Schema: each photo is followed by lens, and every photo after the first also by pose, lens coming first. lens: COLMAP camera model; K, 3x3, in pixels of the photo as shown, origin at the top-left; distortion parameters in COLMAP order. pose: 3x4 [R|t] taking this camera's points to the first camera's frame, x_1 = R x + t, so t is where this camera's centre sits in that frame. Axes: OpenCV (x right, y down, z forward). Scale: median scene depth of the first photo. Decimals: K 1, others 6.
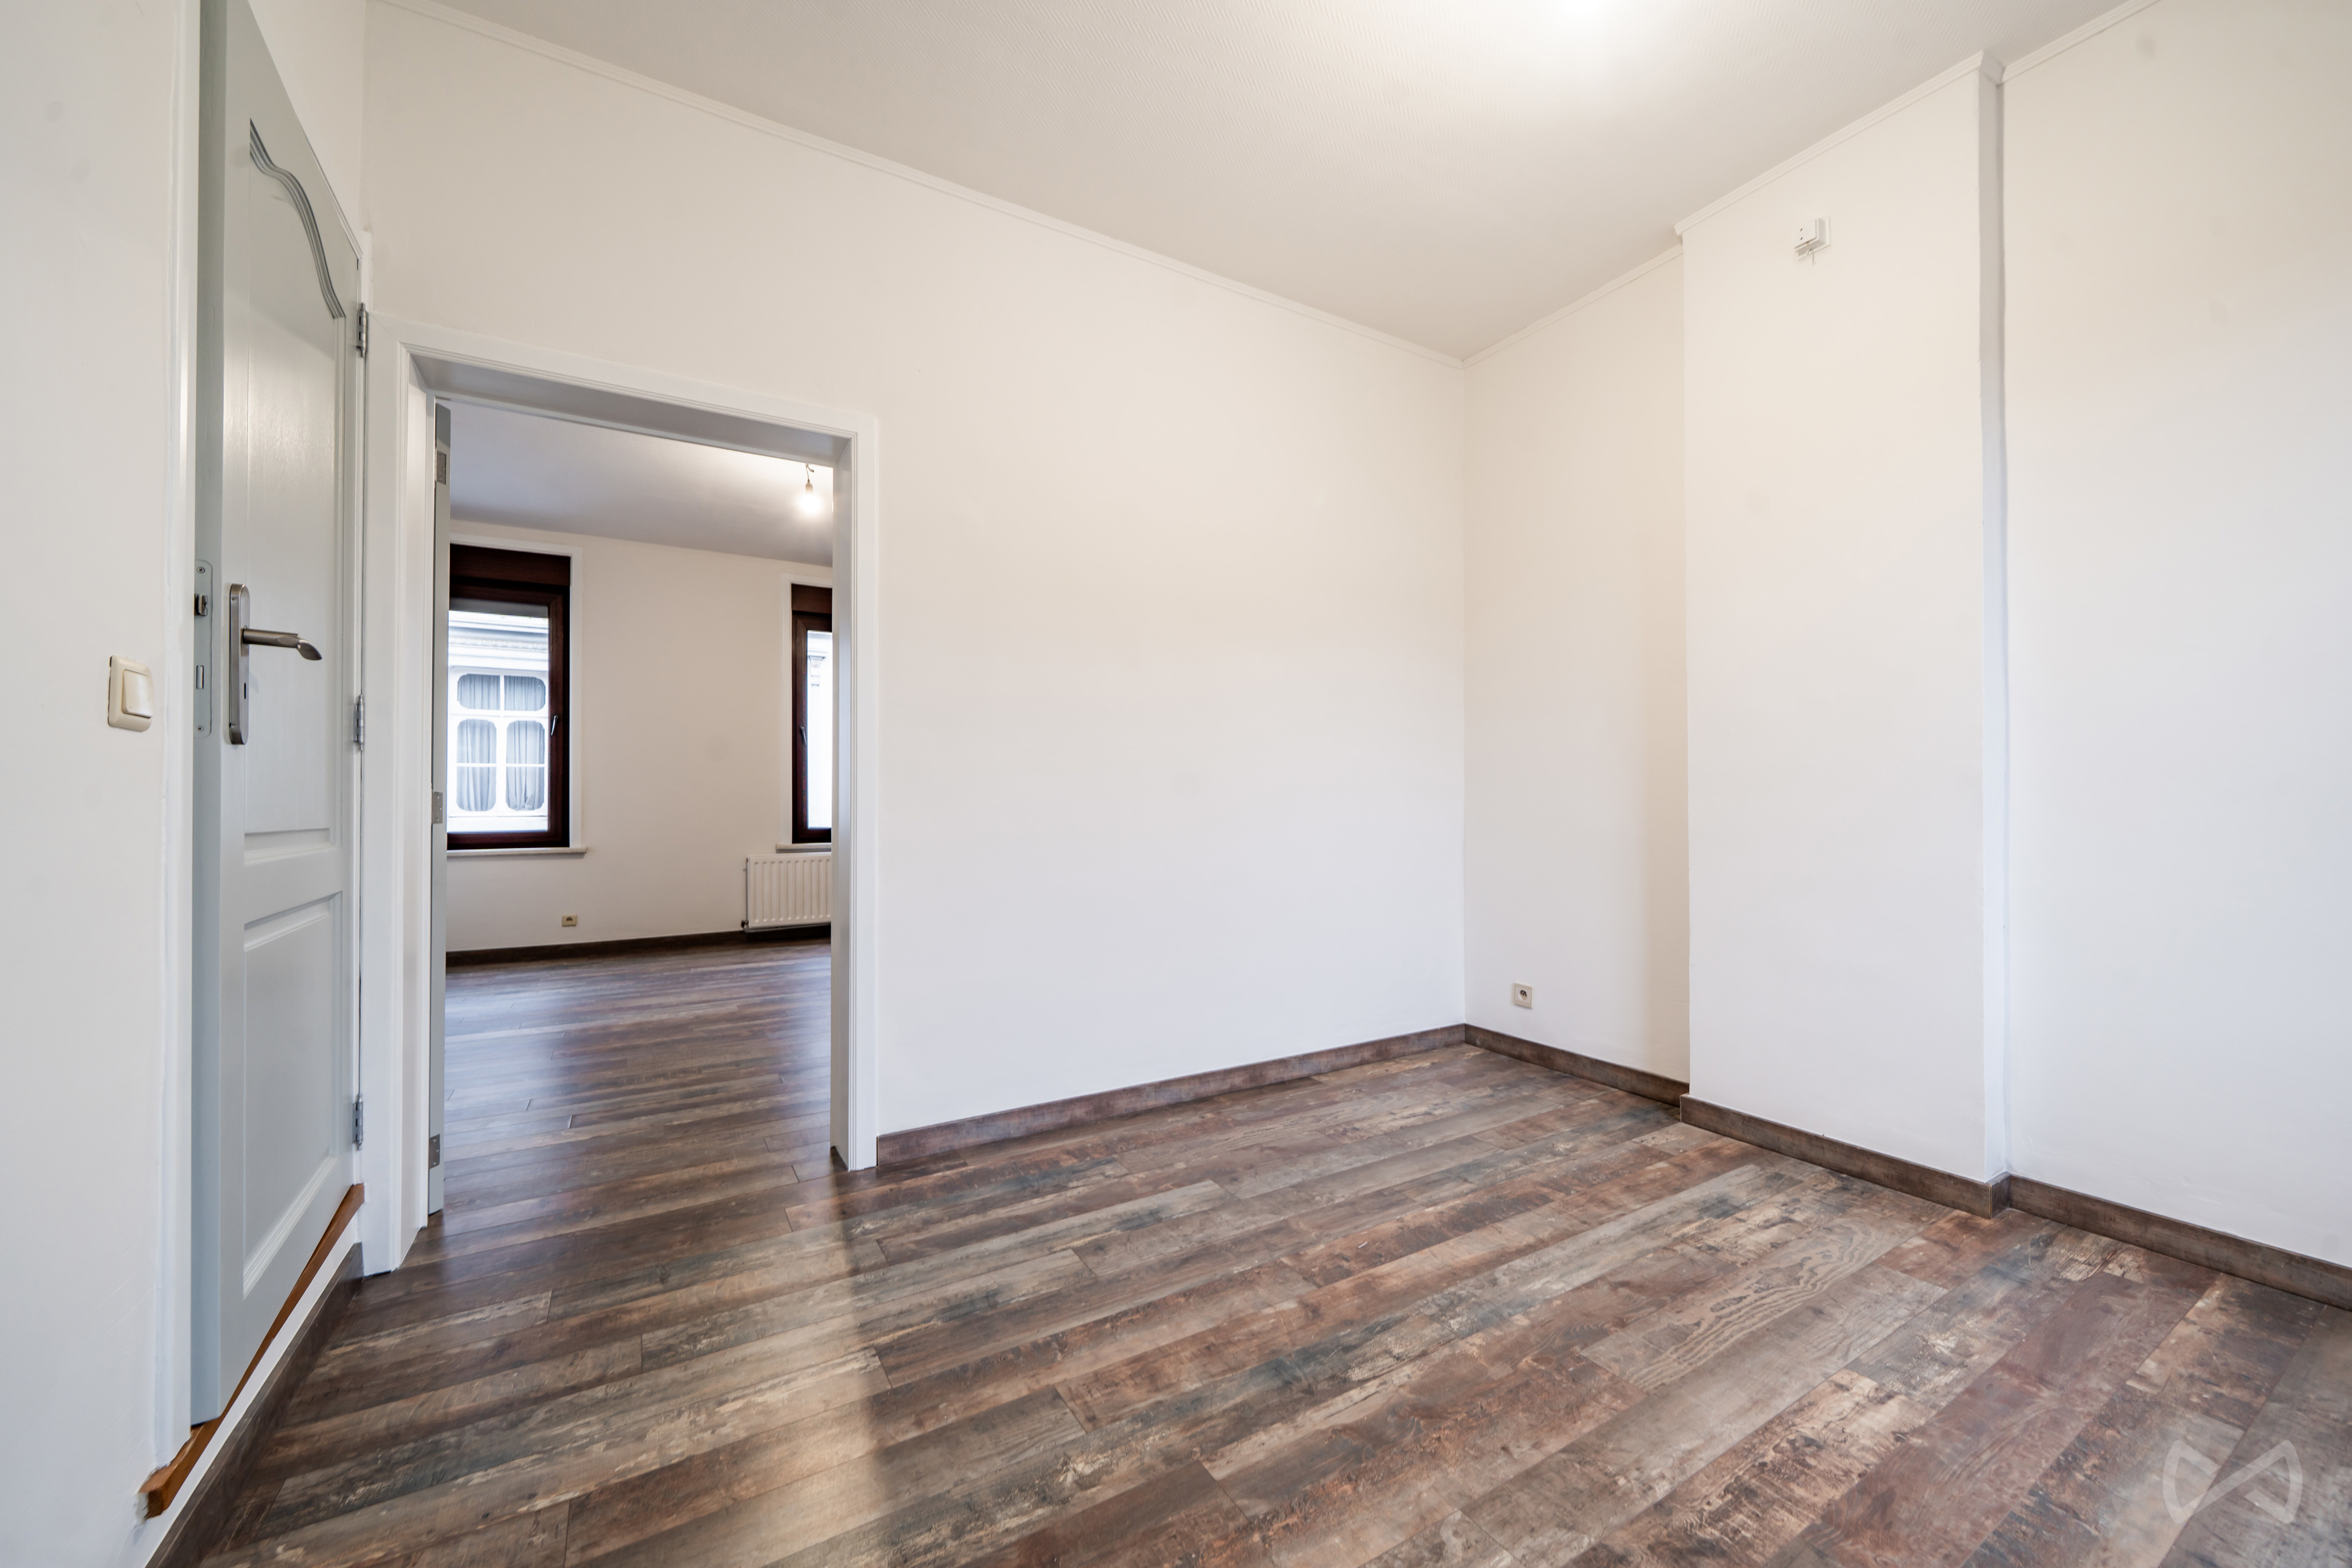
lens RADIAL K [[900.8, 0, 1167.0], [0, 900.8, 796.4], [0, 0, 1]] dist [-0.001752, 0.000490]
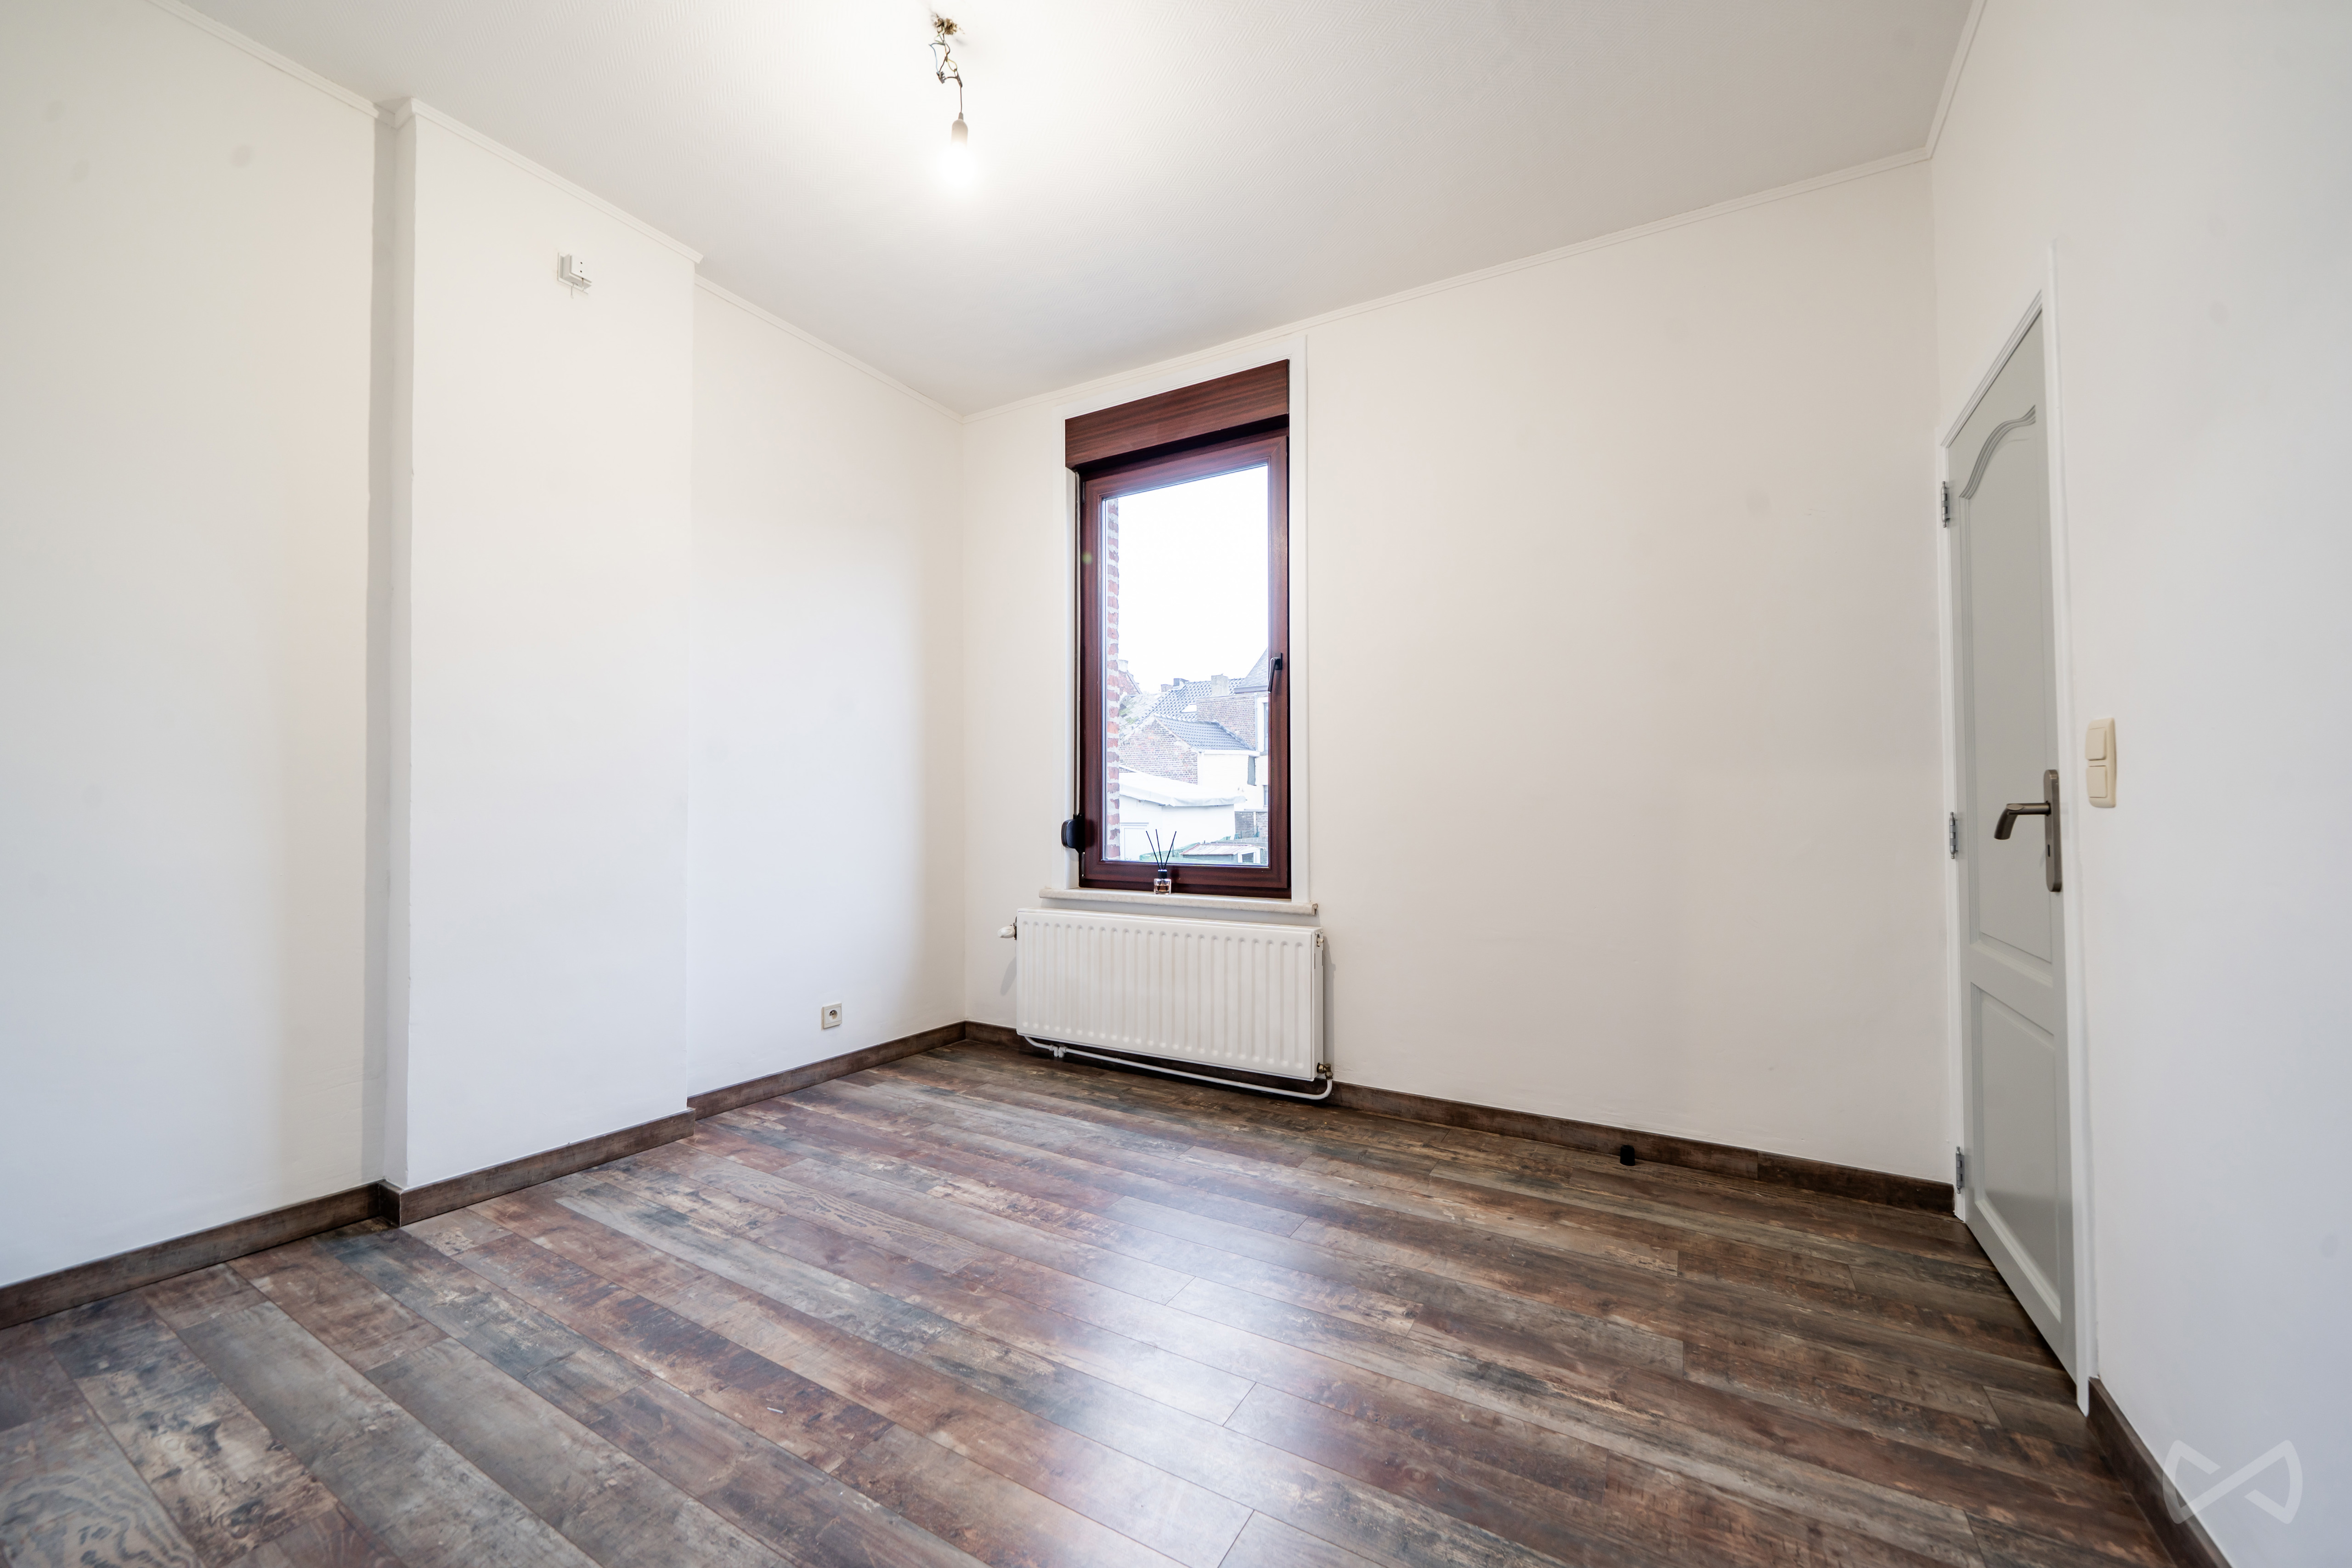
lens RADIAL K [[900.8, 0, 1167.0], [0, 900.8, 796.4], [0, 0, 1]] dist [-0.001752, 0.000490]
pose [[-0.489296, 0.016851, 0.871955, -0.590645], [-0.002380, 0.999784, -0.020657, -0.000438], [-0.872115, -0.012183, -0.489150, 1.057367]]
